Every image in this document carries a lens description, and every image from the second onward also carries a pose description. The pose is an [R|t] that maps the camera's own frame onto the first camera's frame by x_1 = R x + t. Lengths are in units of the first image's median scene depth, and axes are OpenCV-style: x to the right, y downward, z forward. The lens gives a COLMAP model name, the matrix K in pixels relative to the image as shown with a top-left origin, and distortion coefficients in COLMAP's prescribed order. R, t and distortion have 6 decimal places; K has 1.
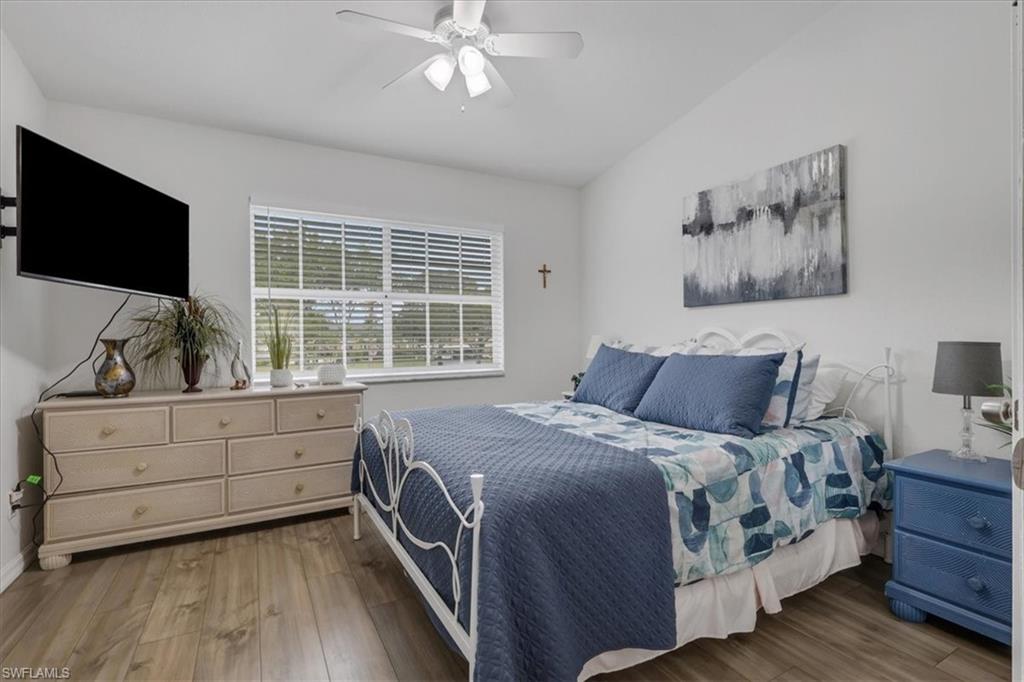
lens RADIAL K [[478.4, 0, 513.0], [0, 478.4, 339.9], [0, 0, 1]] dist [-0.000850, -0.000599]
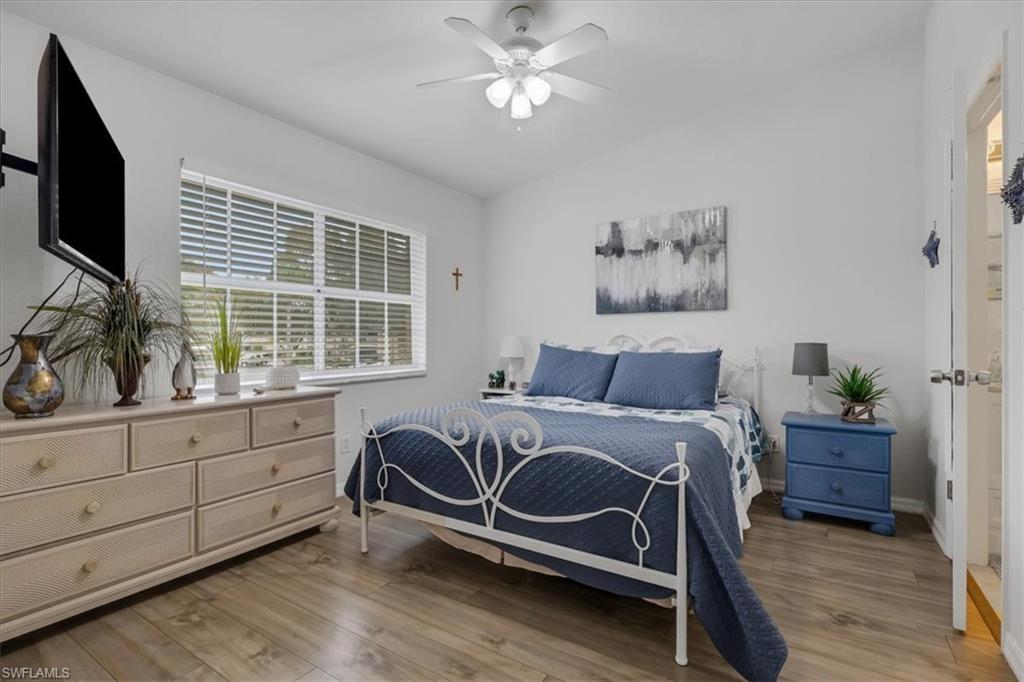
lens RADIAL K [[478.4, 0, 525.7], [0, 478.4, 336.0], [0, 0, 1]] dist [-0.000850, -0.000599]
pose [[0.877106, 0.011167, 0.480167, -0.468957], [-0.006543, 0.999915, -0.011301, 0.002699], [-0.480252, 0.006770, 0.877104, 0.024222]]
